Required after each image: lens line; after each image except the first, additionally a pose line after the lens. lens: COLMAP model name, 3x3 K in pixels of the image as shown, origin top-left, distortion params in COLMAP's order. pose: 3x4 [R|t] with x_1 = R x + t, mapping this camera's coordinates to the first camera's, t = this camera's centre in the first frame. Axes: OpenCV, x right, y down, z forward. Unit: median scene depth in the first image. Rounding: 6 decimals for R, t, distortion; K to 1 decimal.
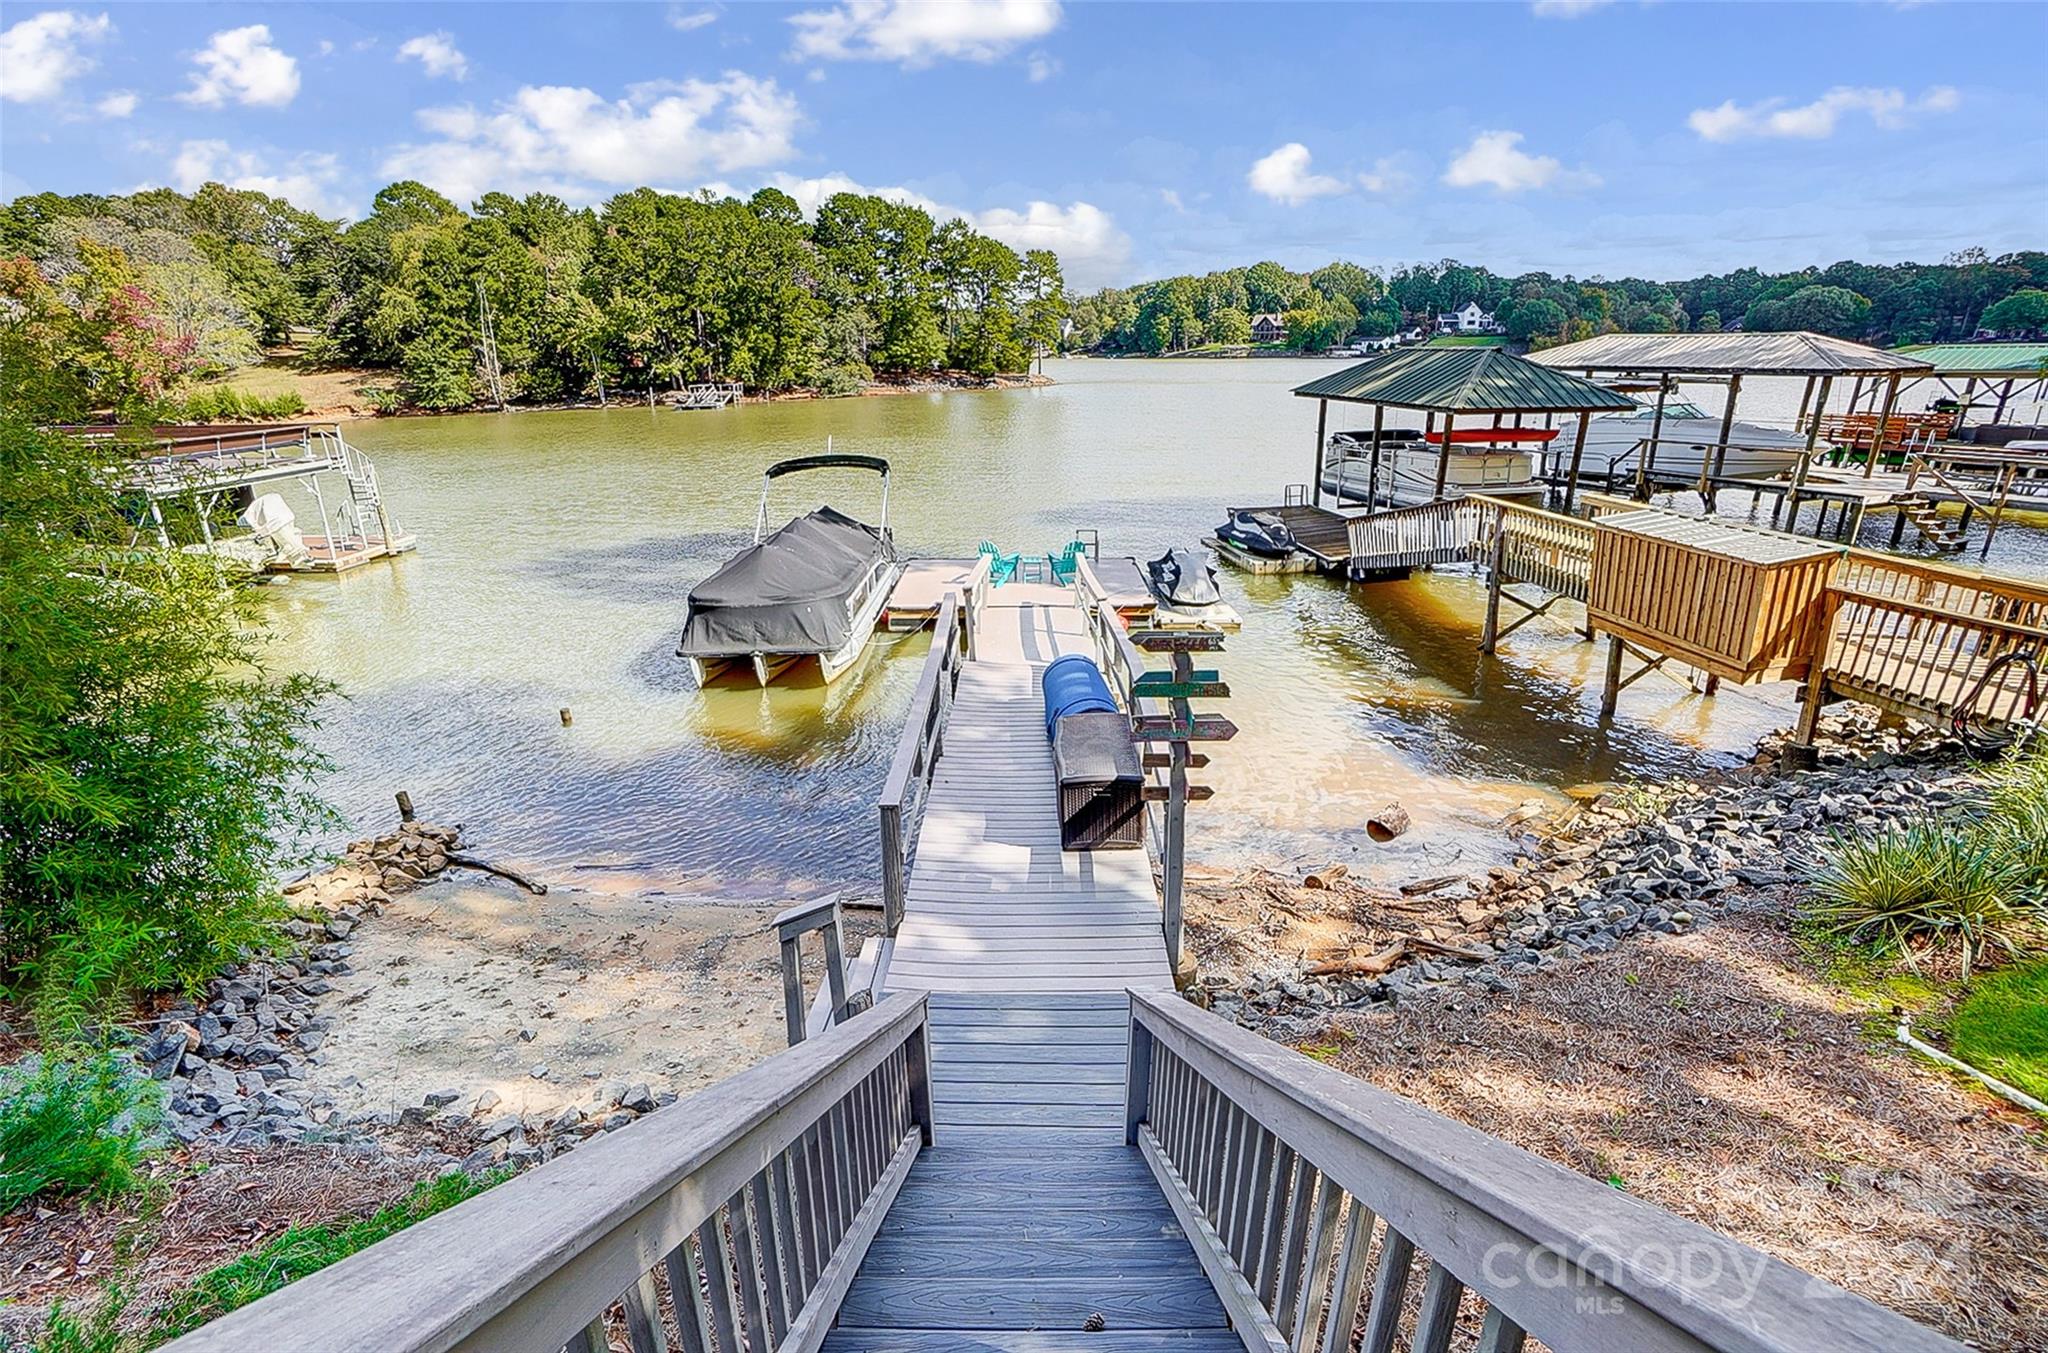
lens RADIAL K [[904.9, 0, 996.8], [0, 904.9, 679.1], [0, 0, 1]] dist [-0.065311, 0.020115]
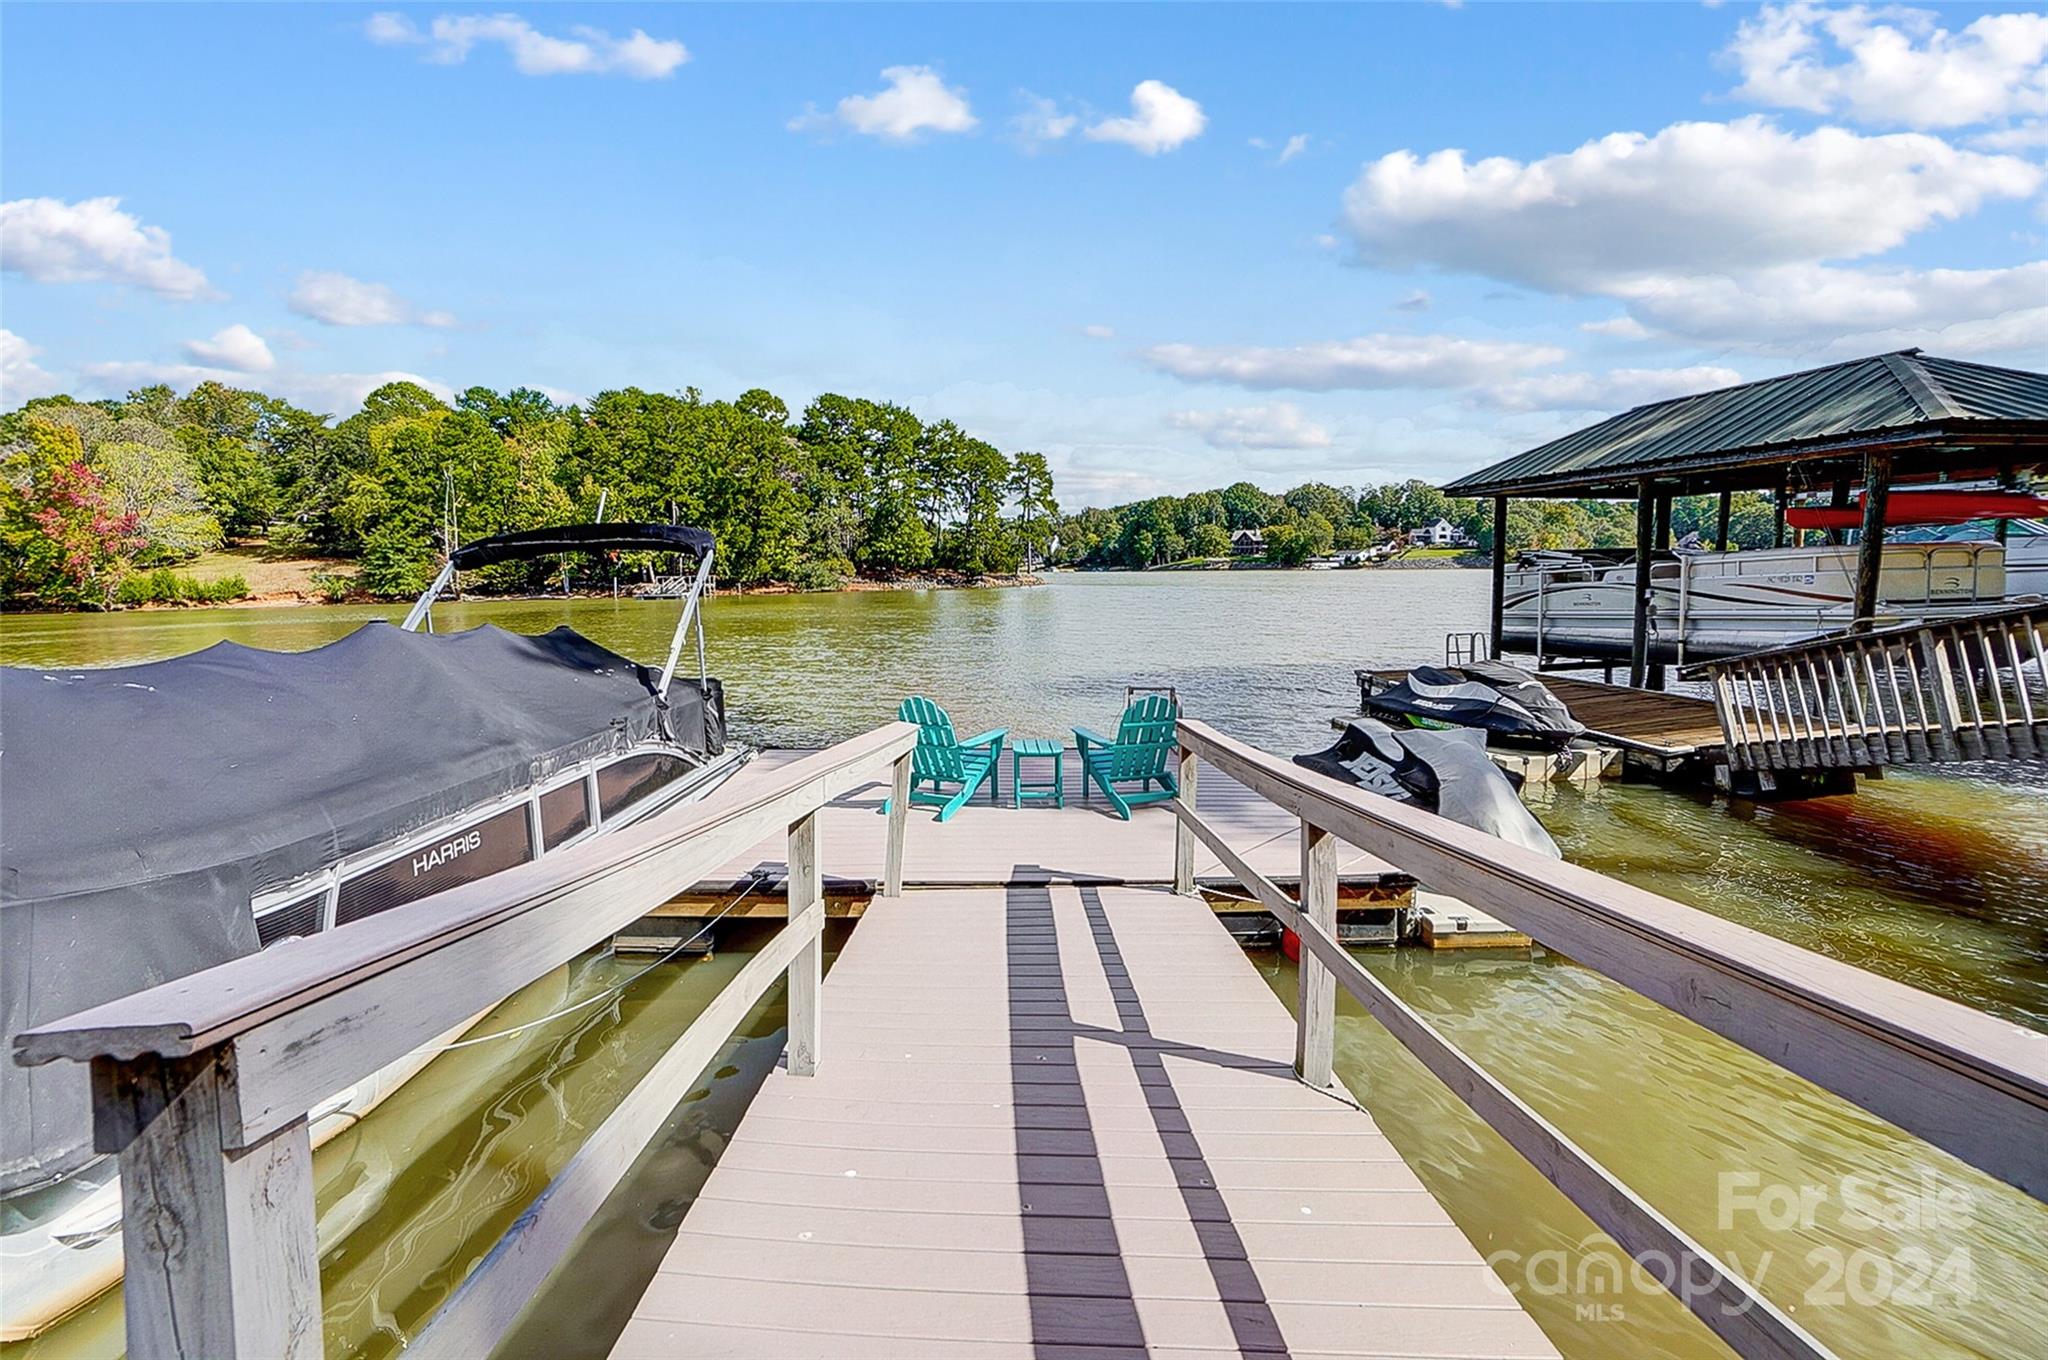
lens RADIAL K [[894.3, 0, 981.1], [0, 894.3, 660.3], [0, 0, 1]] dist [-0.045947, 0.019323]
pose [[0.999971, 0.004578, -0.006084, 0.002834], [-0.005938, 0.969059, -0.246759, -0.012840], [0.004766, 0.246787, 0.969058, 0.107893]]
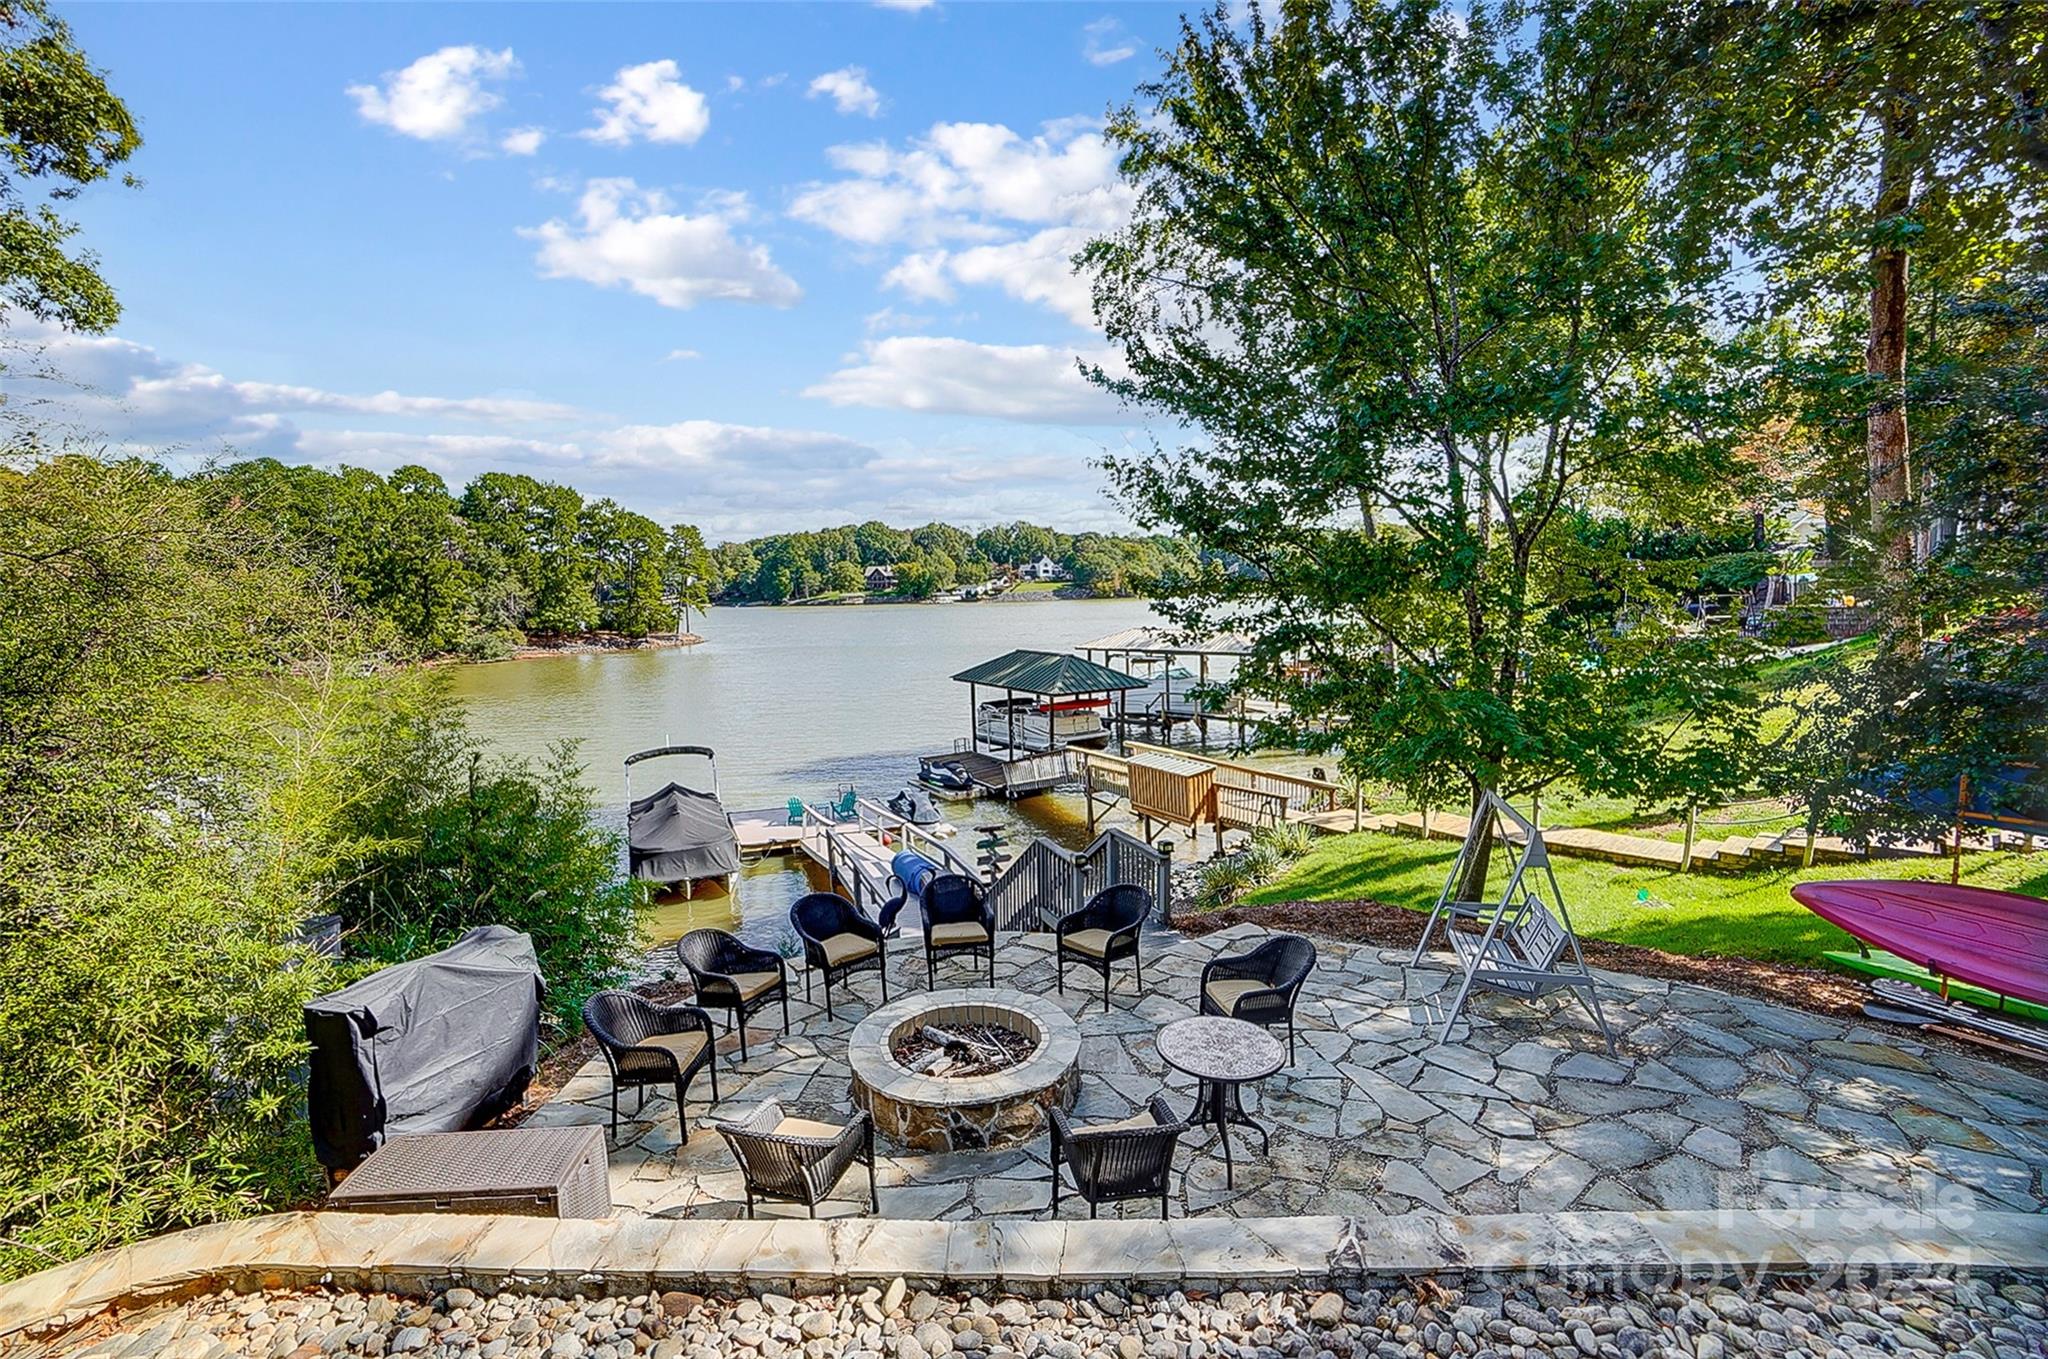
lens RADIAL K [[904.9, 0, 996.8], [0, 904.9, 682.1], [0, 0, 1]] dist [-0.065311, 0.020115]
pose [[0.917511, -0.040975, 0.395595, -0.051164], [0.139043, 0.964958, -0.222538, 0.008823], [-0.372614, 0.259186, 0.891056, -0.097176]]
